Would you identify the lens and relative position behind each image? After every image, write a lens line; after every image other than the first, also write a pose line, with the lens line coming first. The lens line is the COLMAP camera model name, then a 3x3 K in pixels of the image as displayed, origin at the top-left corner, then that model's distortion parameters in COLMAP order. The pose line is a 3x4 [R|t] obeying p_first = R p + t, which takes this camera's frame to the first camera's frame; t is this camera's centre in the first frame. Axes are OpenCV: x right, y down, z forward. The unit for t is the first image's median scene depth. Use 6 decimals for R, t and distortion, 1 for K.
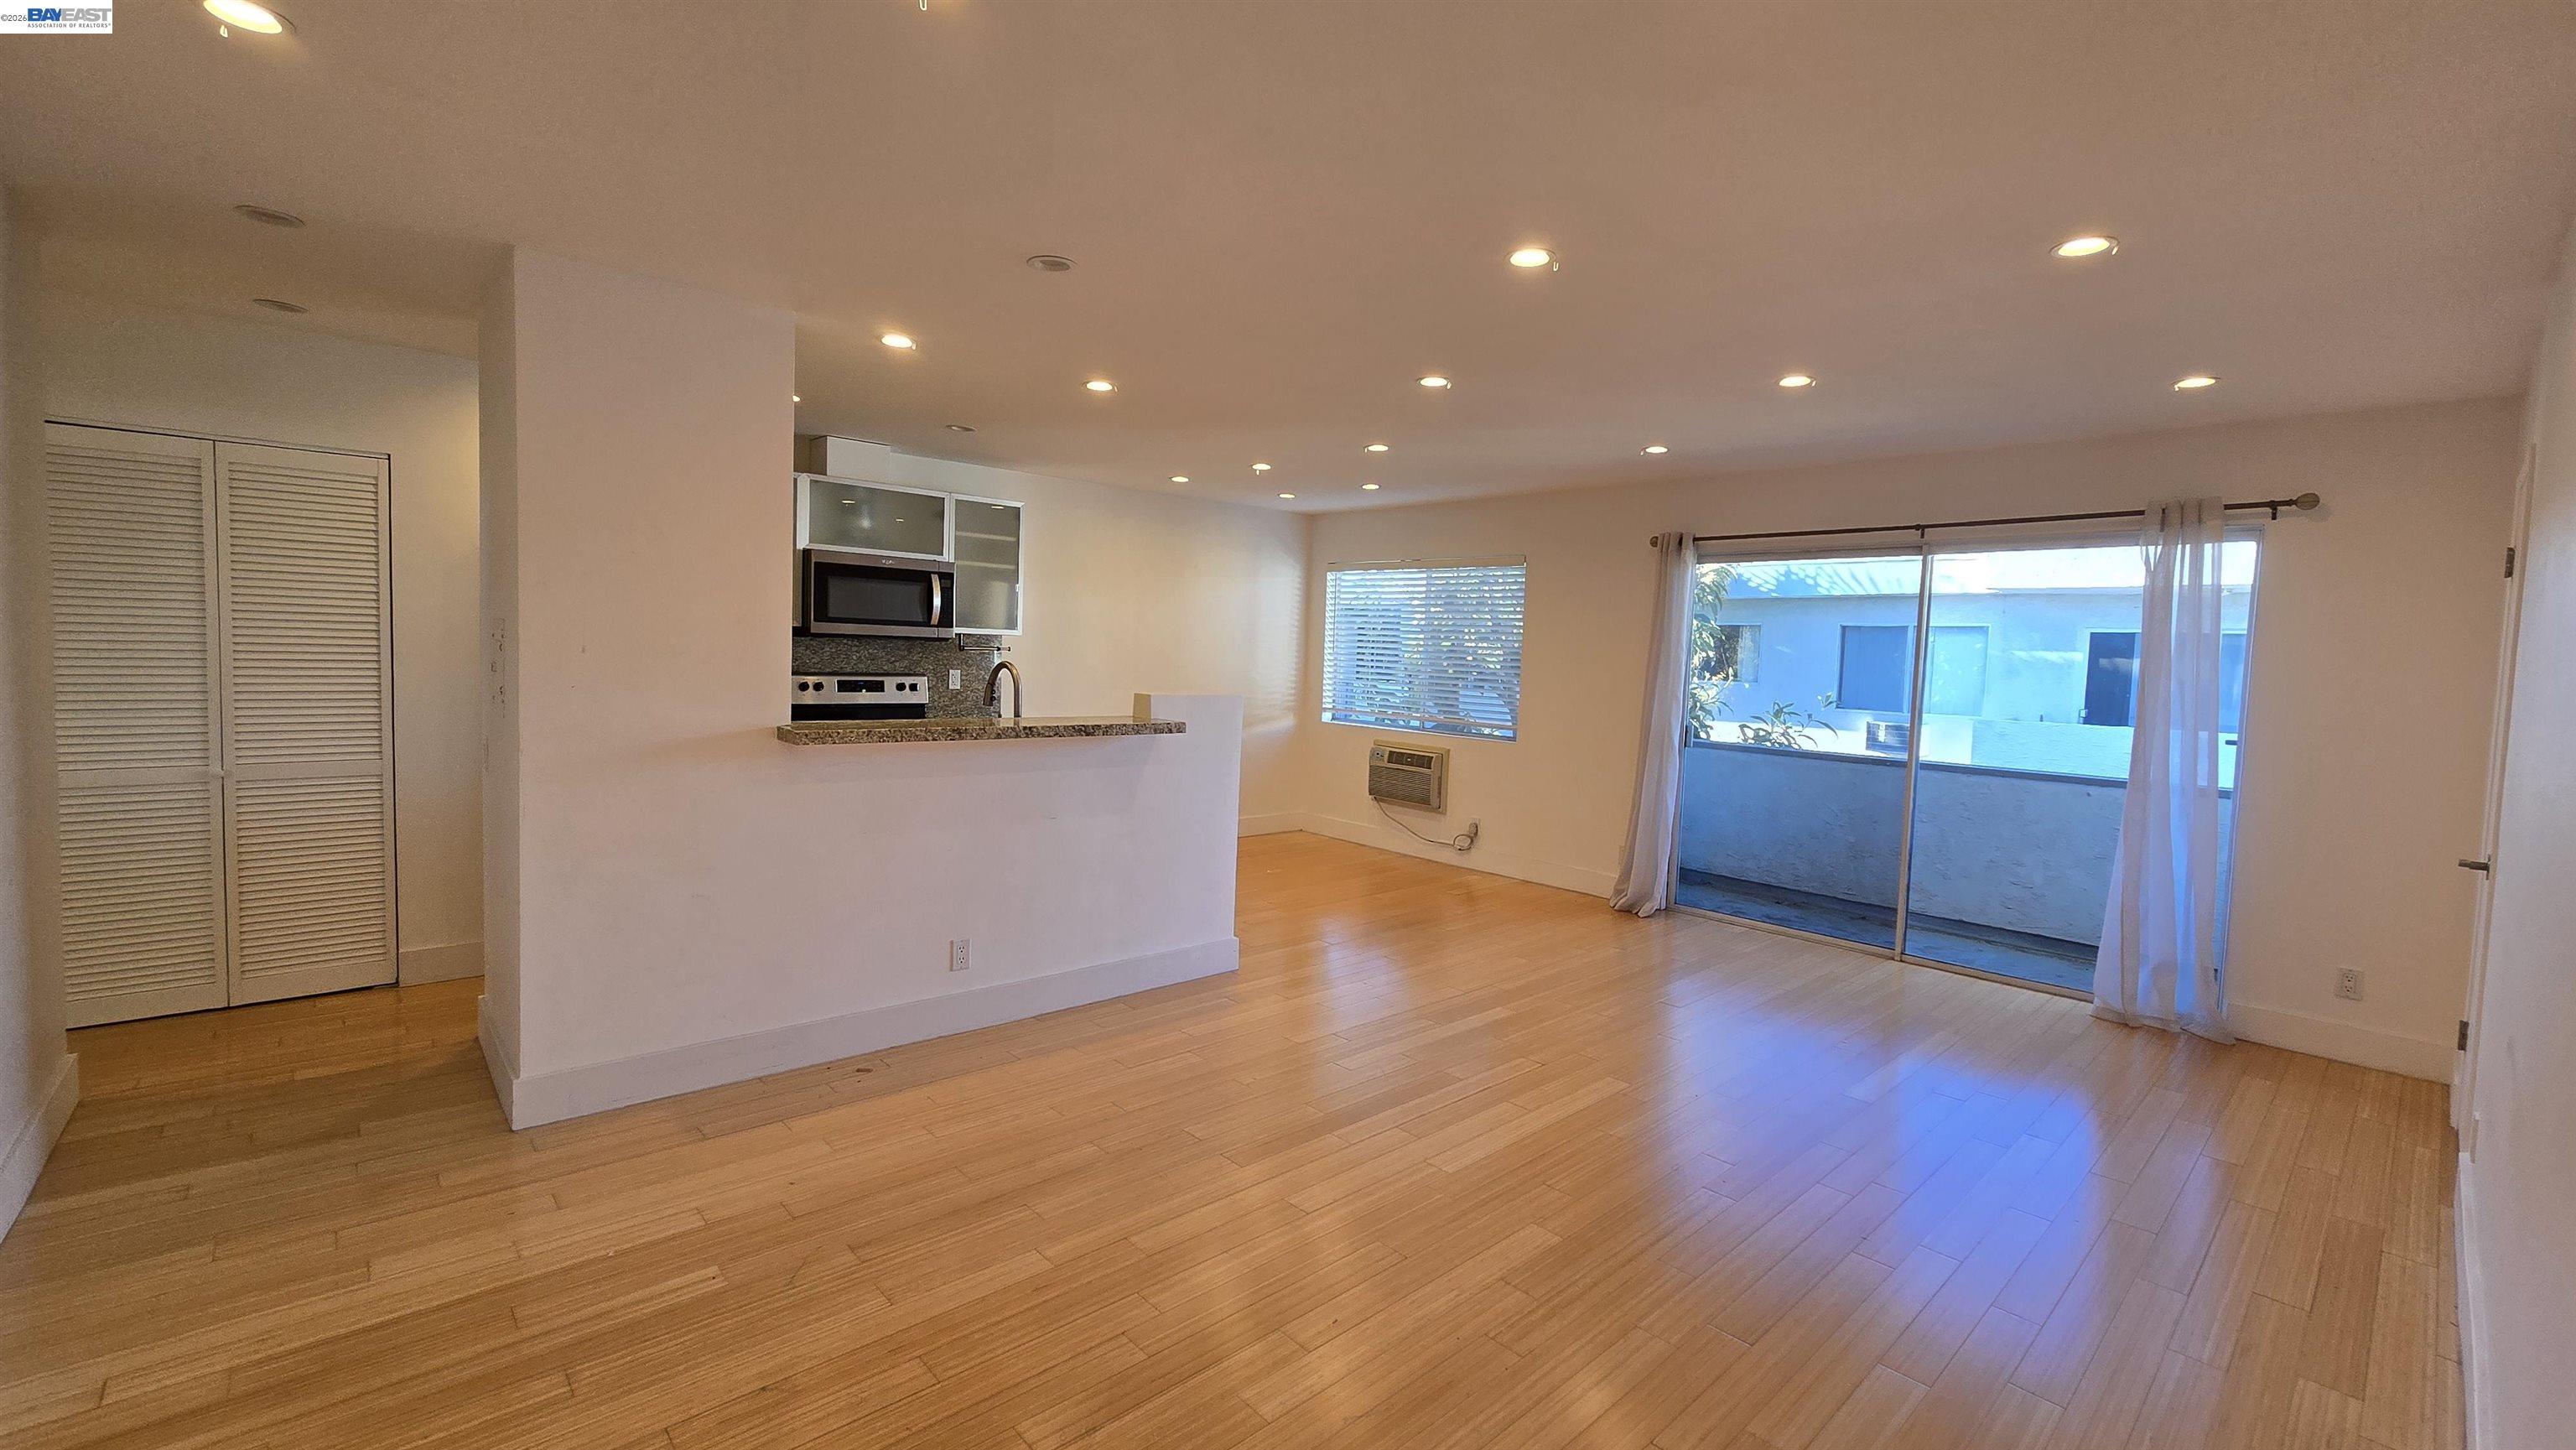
lens RADIAL K [[1065.1, 0, 1288.0], [0, 1065.1, 725.0], [0, 0, 1]] dist [-0.020944, -0.000058]
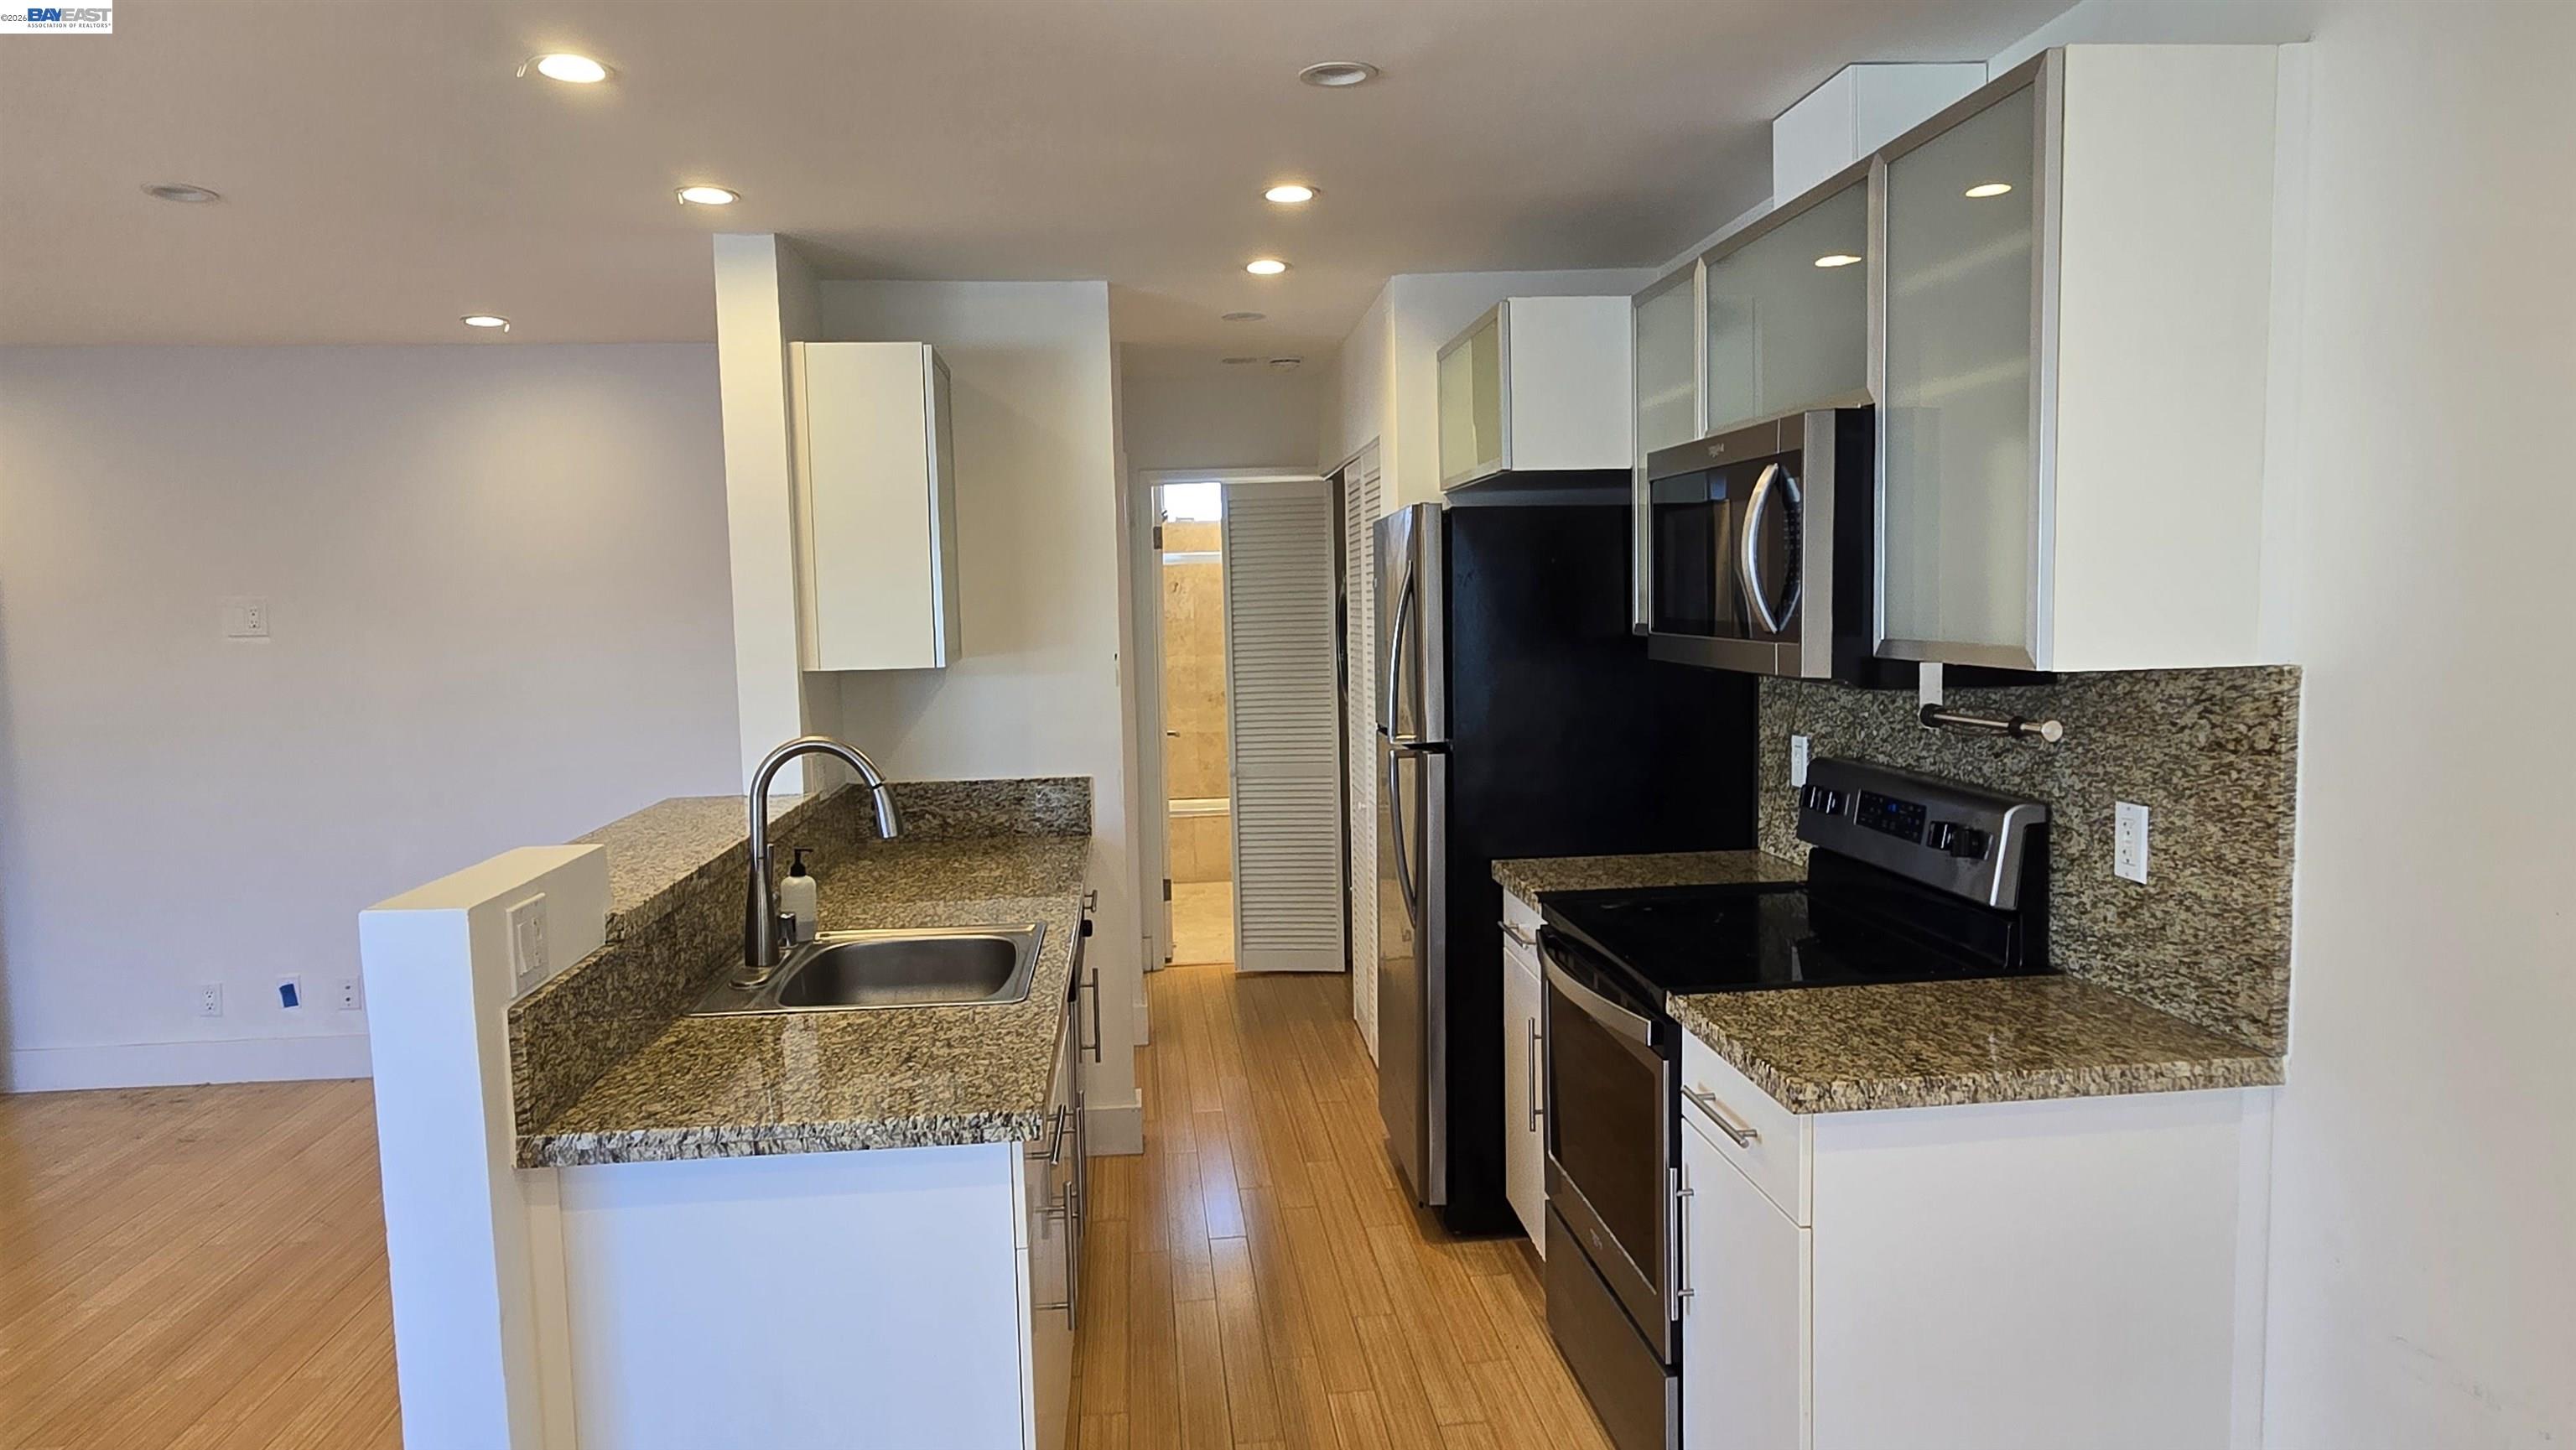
lens RADIAL K [[1583.3, 0, 1288.0], [0, 1583.3, 725.0], [0, 0, 1]] dist [-0.001911, -0.000567]
pose [[-0.598584, 0.041173, -0.800001, 0.113085], [-0.055834, 0.994105, 0.092940, -0.102648], [0.799112, 0.100299, -0.592757, 1.157208]]
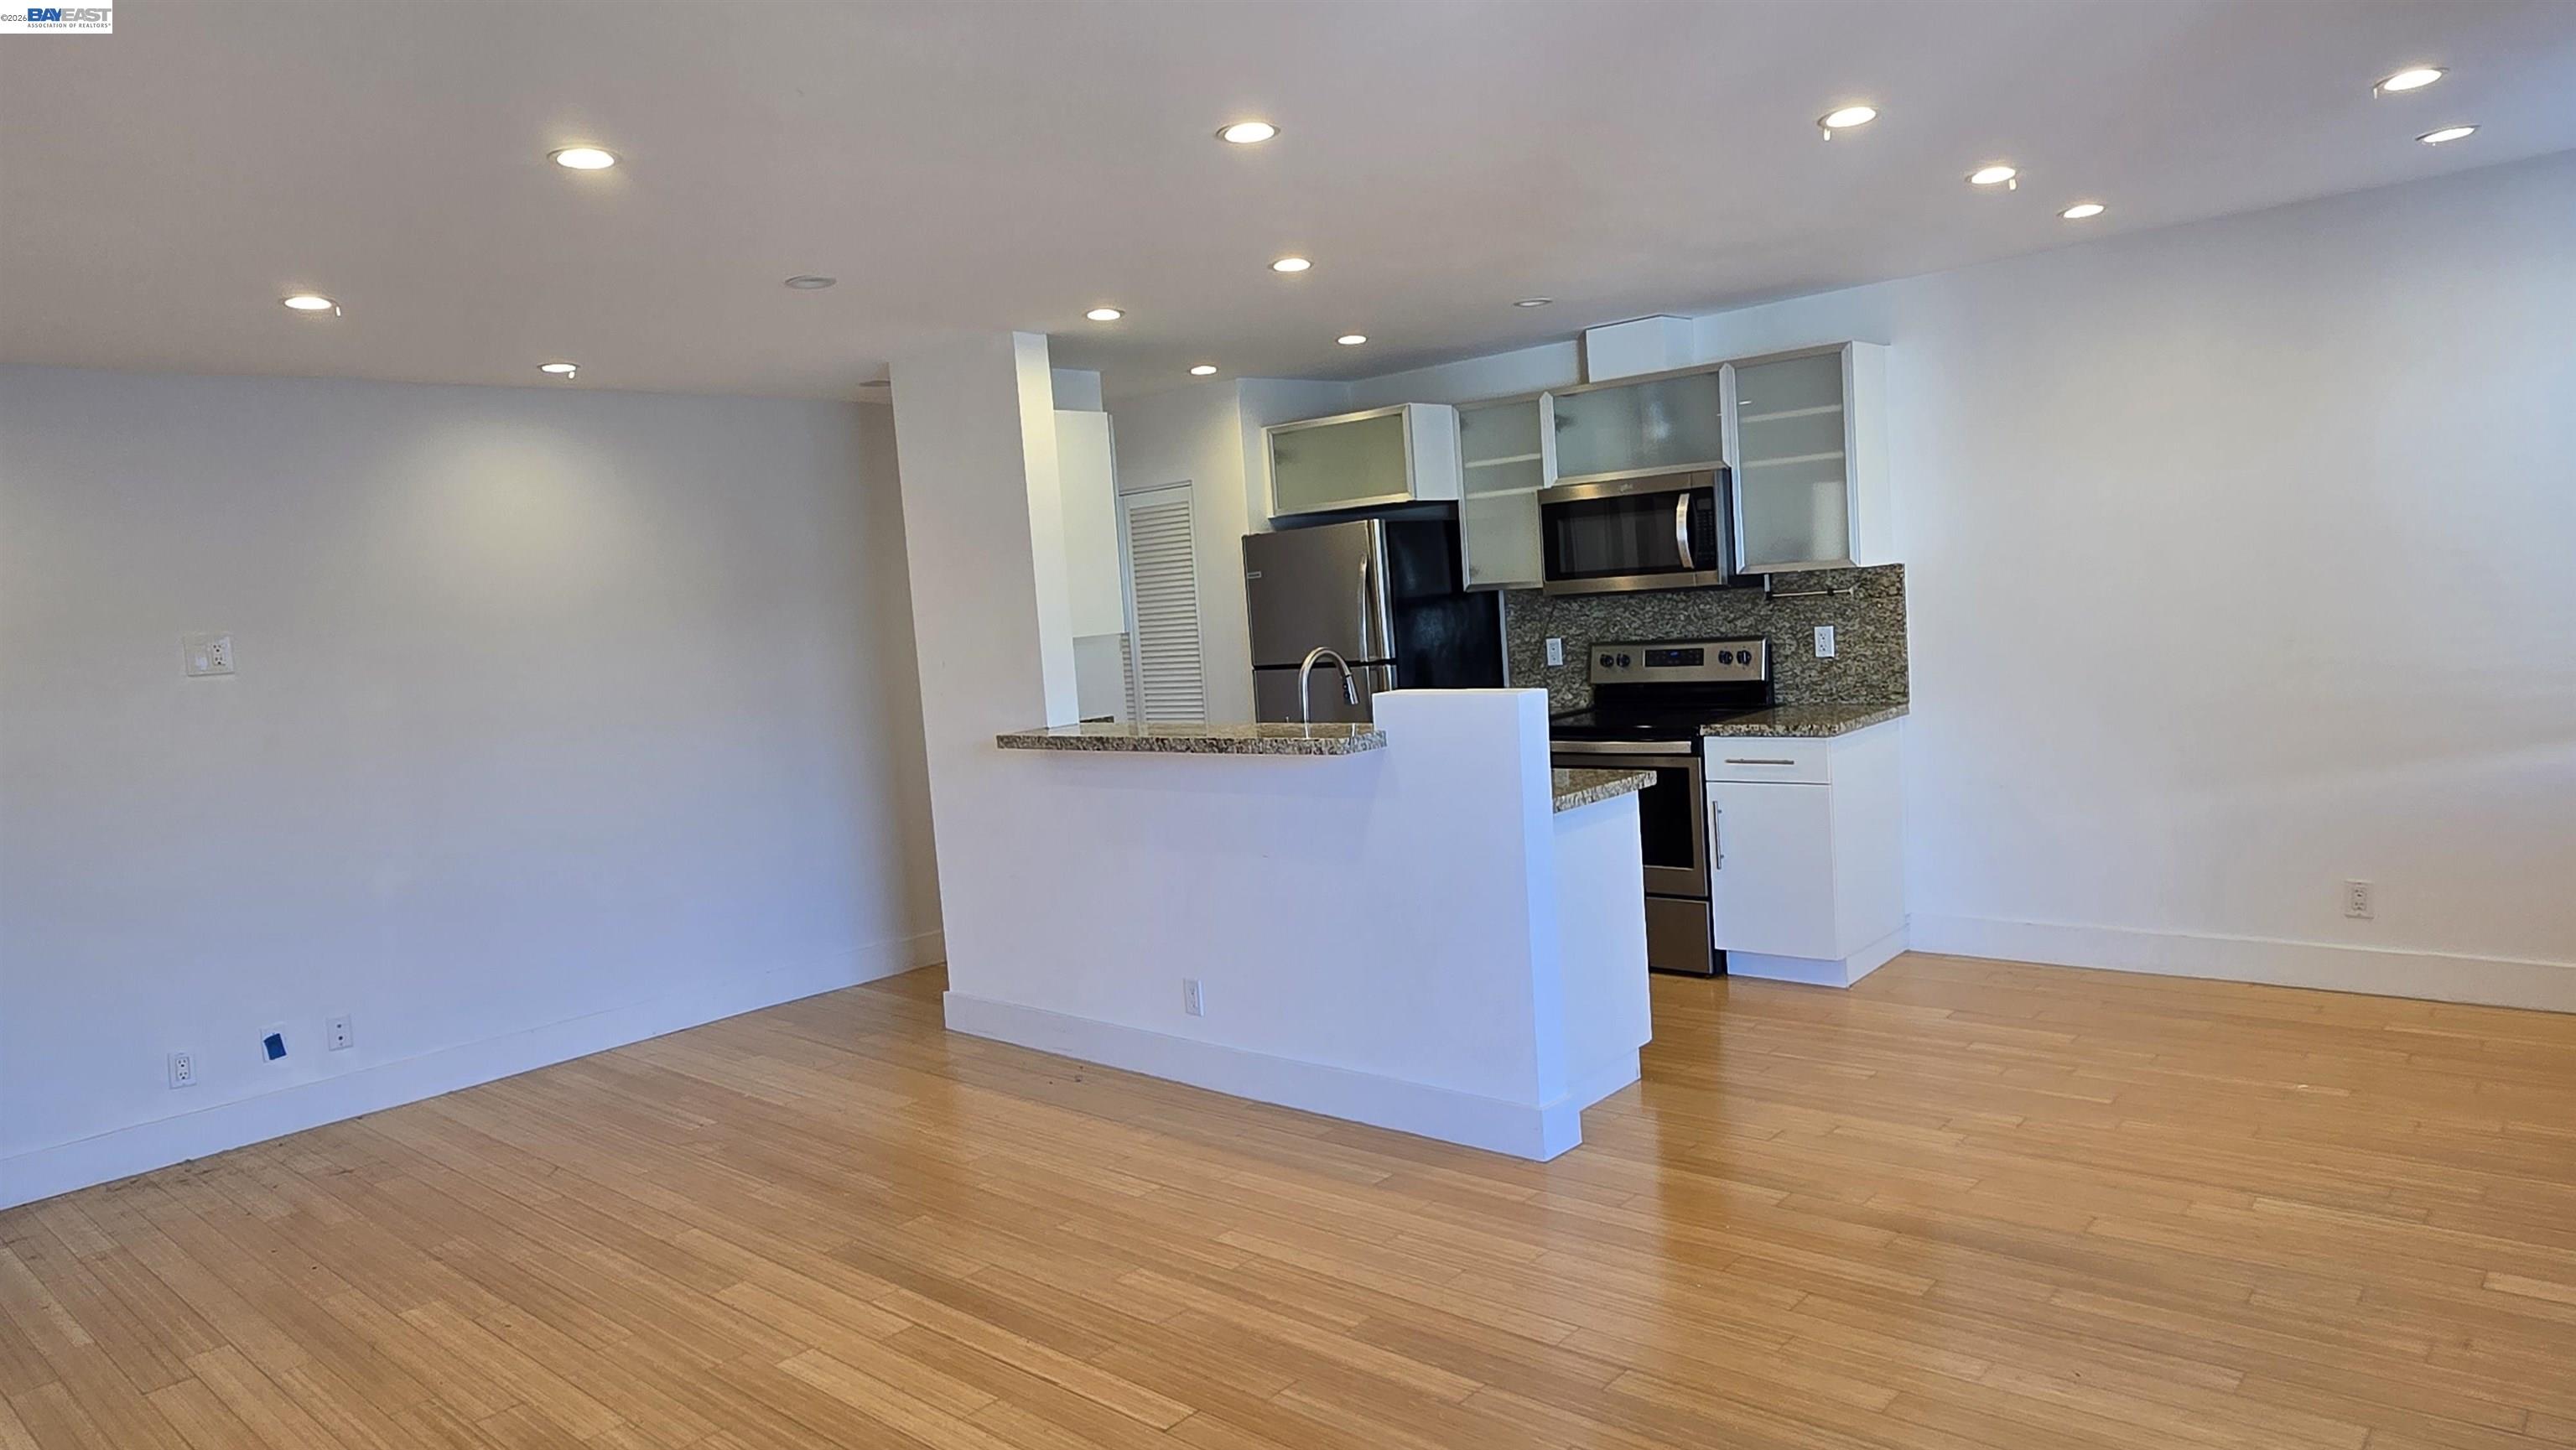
lens RADIAL K [[1583.3, 0, 1288.0], [0, 1583.3, 725.0], [0, 0, 1]] dist [-0.001911, -0.000567]
pose [[0.092822, 0.040214, -0.994870, 0.654569], [0.009960, 0.999097, 0.041314, -0.038623], [0.995633, -0.013744, 0.092338, 0.647547]]
